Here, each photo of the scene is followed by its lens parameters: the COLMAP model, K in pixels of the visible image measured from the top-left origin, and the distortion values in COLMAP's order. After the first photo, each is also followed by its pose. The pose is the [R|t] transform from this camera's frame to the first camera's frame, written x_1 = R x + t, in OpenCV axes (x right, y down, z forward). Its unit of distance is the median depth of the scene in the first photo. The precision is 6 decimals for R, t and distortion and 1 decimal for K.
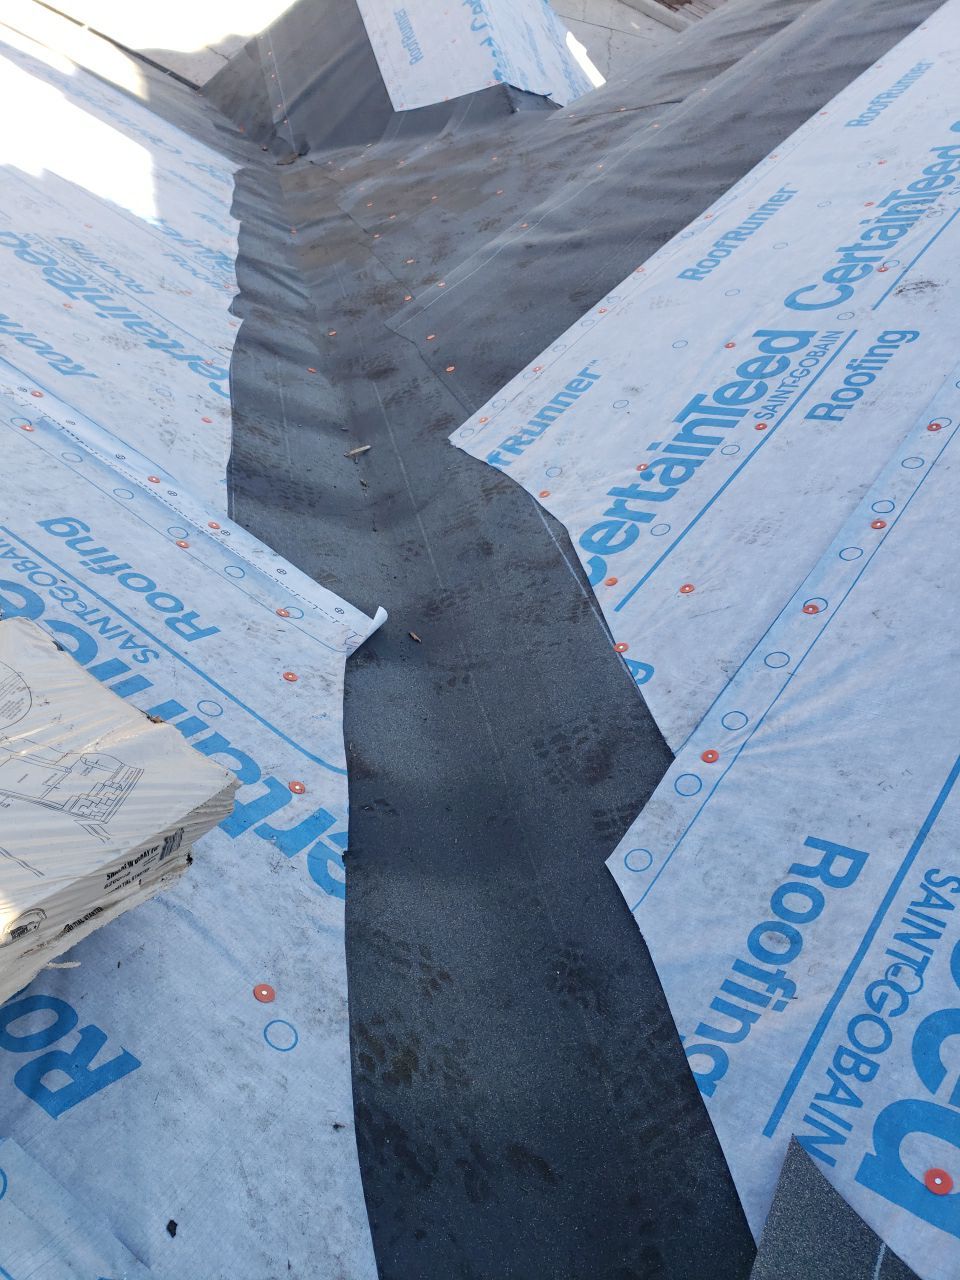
lens RADIAL K [[969.6, 0, 477.8], [0, 969.6, 637.8], [0, 0, 1]] dist [0.008577, -0.022076]
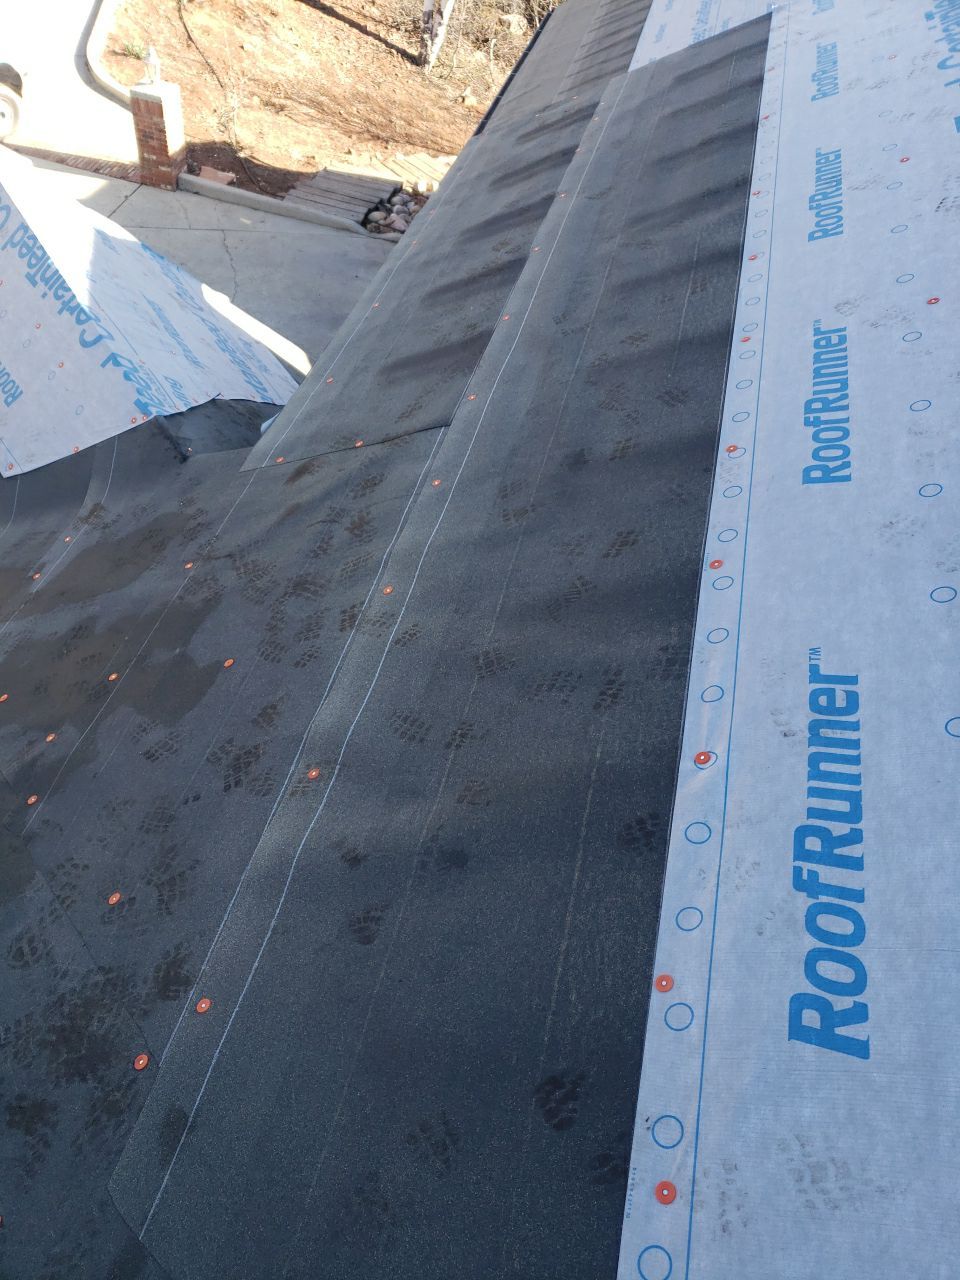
lens RADIAL K [[969.6, 0, 487.1], [0, 969.6, 629.7], [0, 0, 1]] dist [0.008577, -0.022076]
pose [[0.913973, -0.308021, 0.264151, 0.014138], [0.340207, 0.936491, -0.085108, -0.310767], [-0.221160, 0.167653, 0.960719, 0.333374]]
